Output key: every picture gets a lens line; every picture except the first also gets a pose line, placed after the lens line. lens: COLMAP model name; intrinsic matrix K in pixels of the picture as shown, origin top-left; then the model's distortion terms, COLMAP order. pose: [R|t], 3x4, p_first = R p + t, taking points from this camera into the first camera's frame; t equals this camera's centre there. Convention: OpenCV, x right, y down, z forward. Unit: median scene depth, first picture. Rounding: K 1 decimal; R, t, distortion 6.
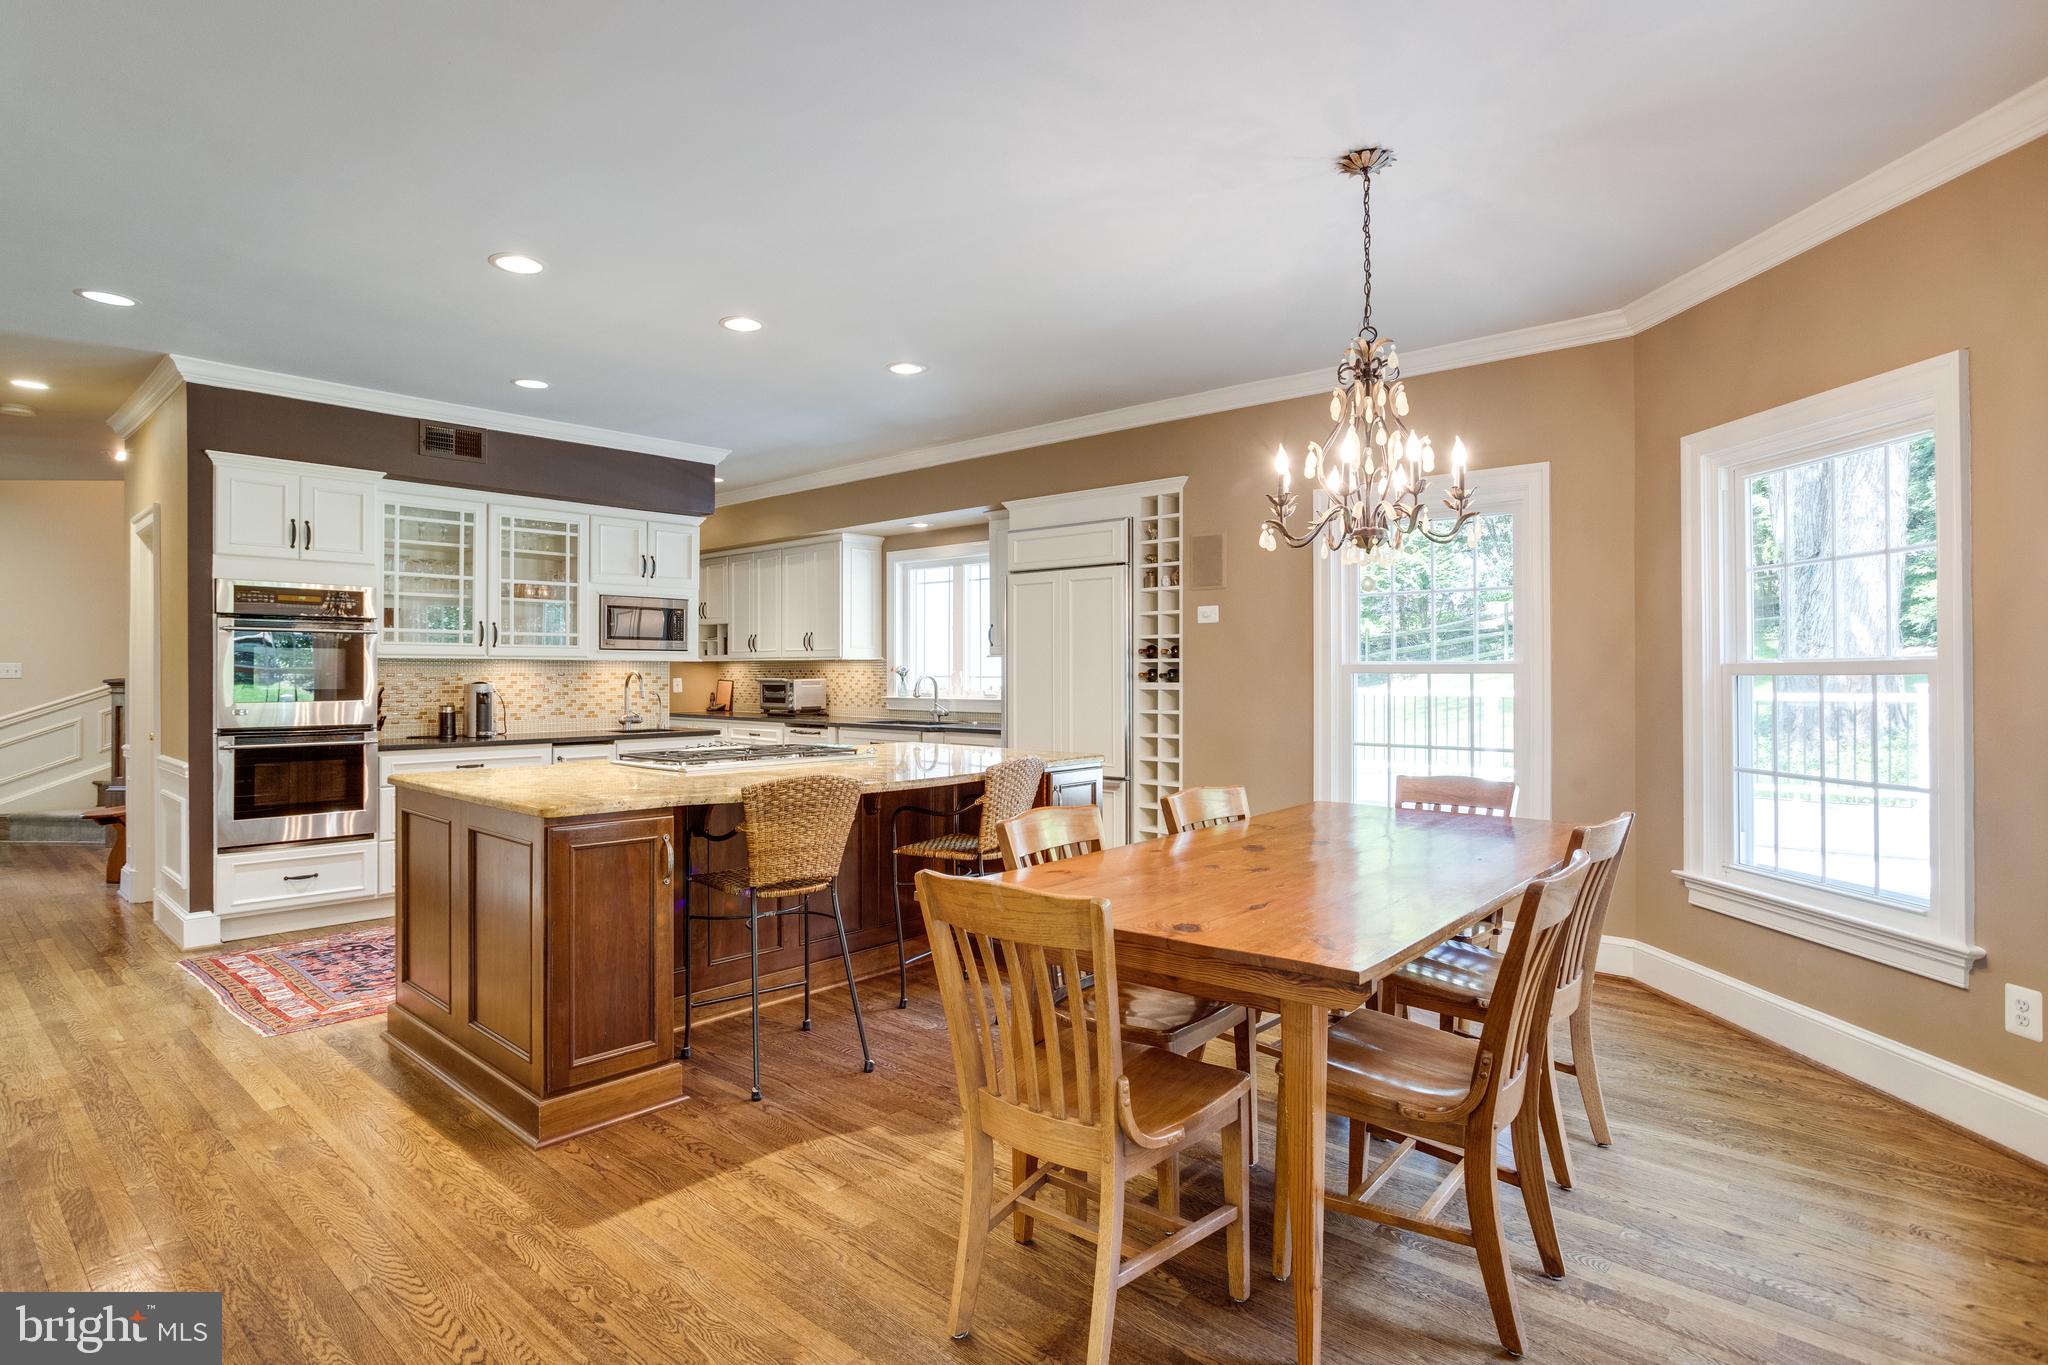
lens RADIAL K [[1051.5, 0, 1009.1], [0, 1051.5, 669.4], [0, 0, 1]] dist [-0.013956, 0.002663]
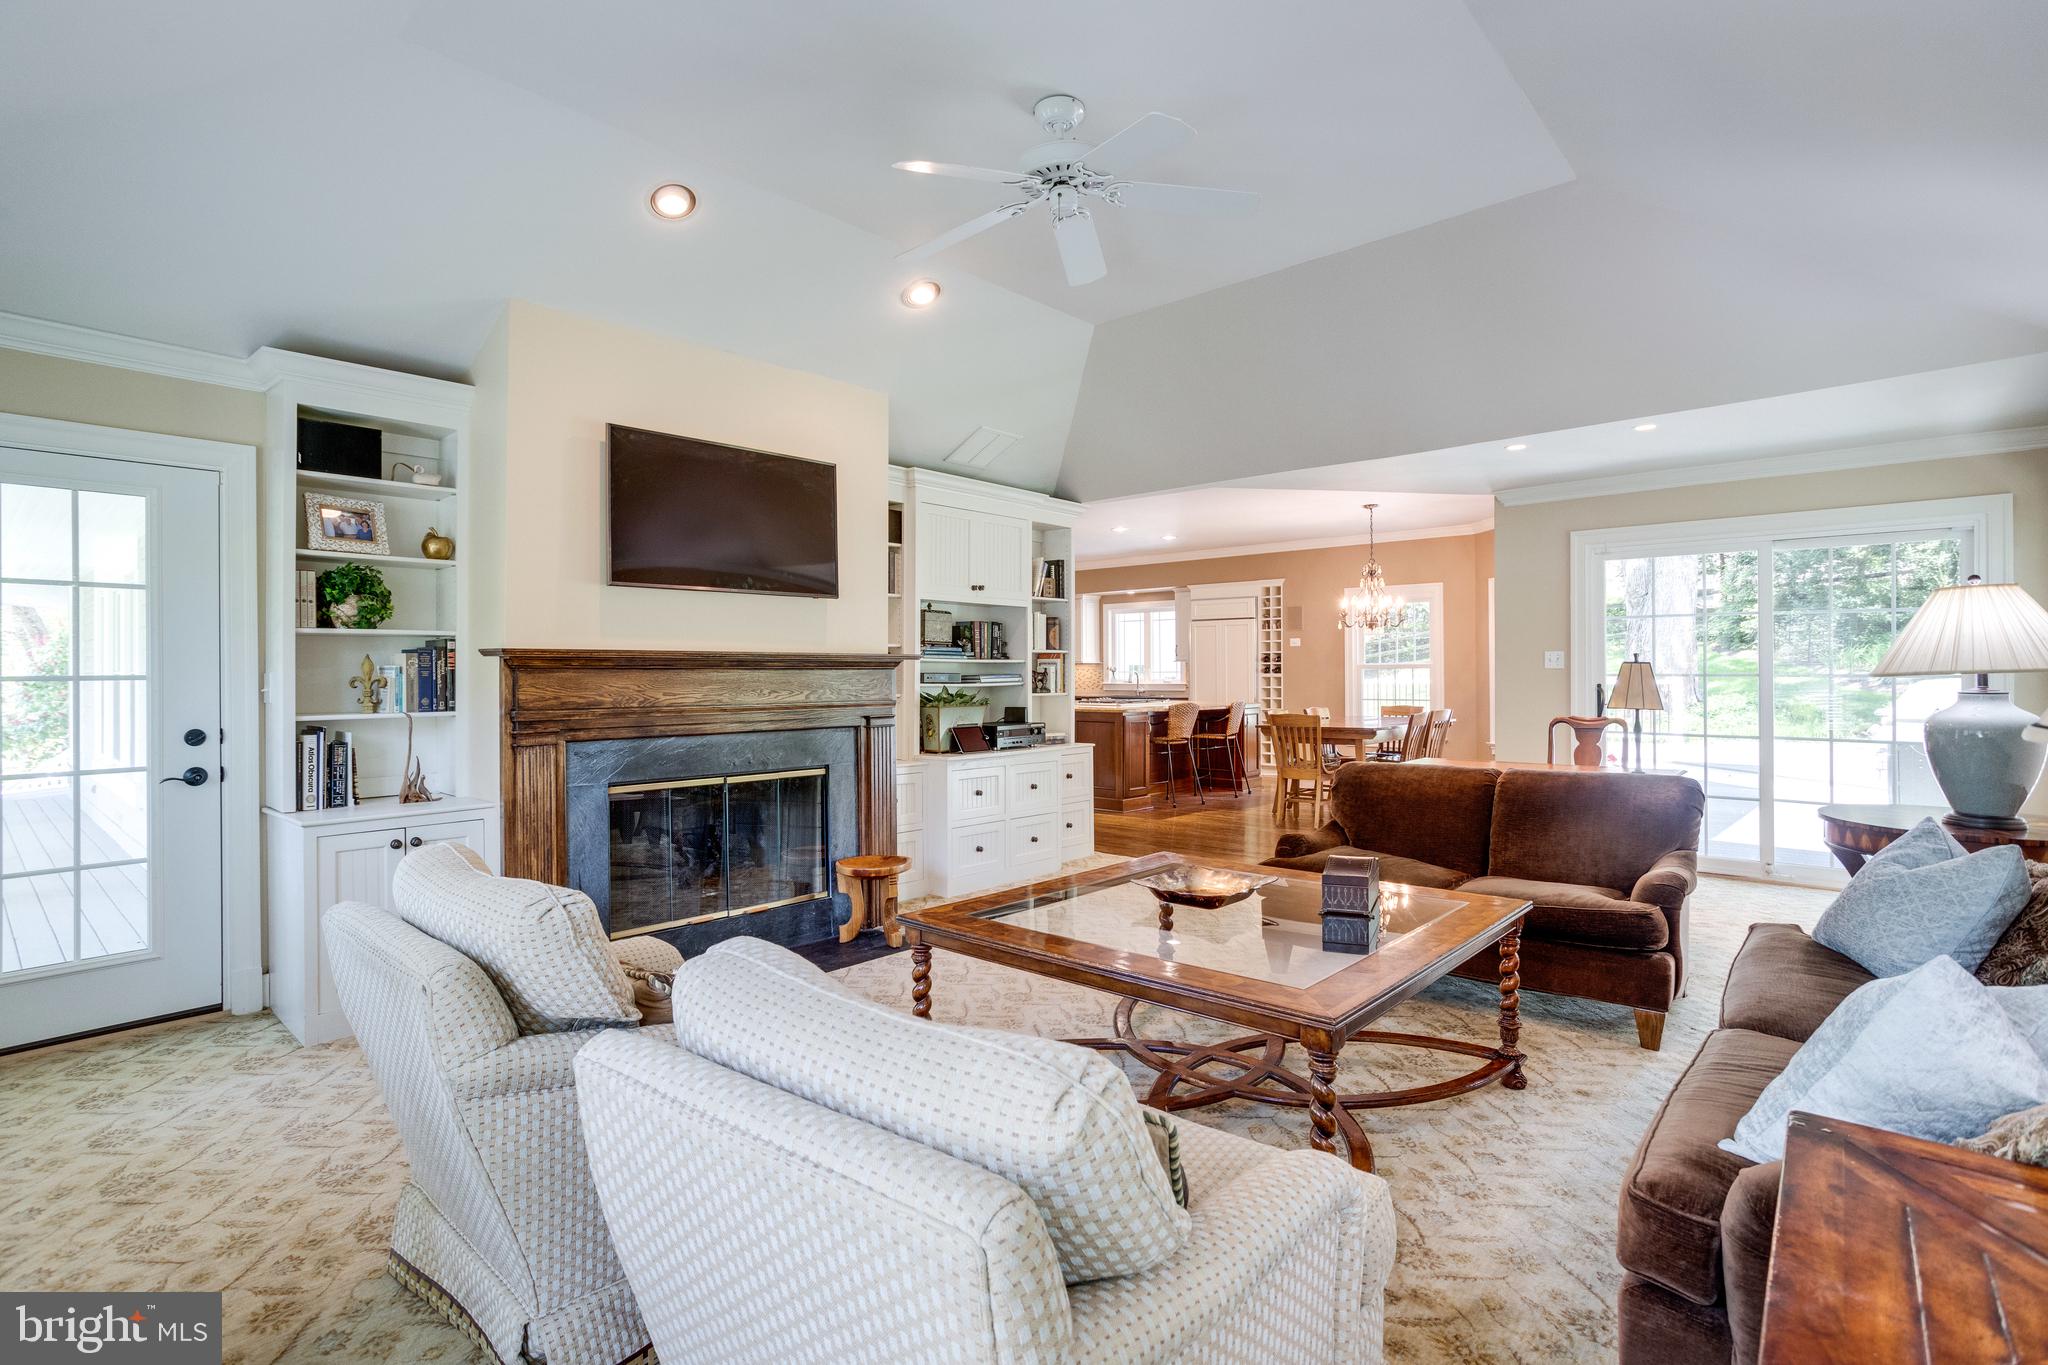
lens RADIAL K [[993.1, 0, 1027.9], [0, 993.1, 670.3], [0, 0, 1]] dist [-0.023873, 0.004754]
pose [[0.999936, -0.003545, 0.010707, -0.358914], [0.003540, 0.999994, 0.000484, 0.002750], [-0.010708, -0.000446, 0.999943, -0.974739]]
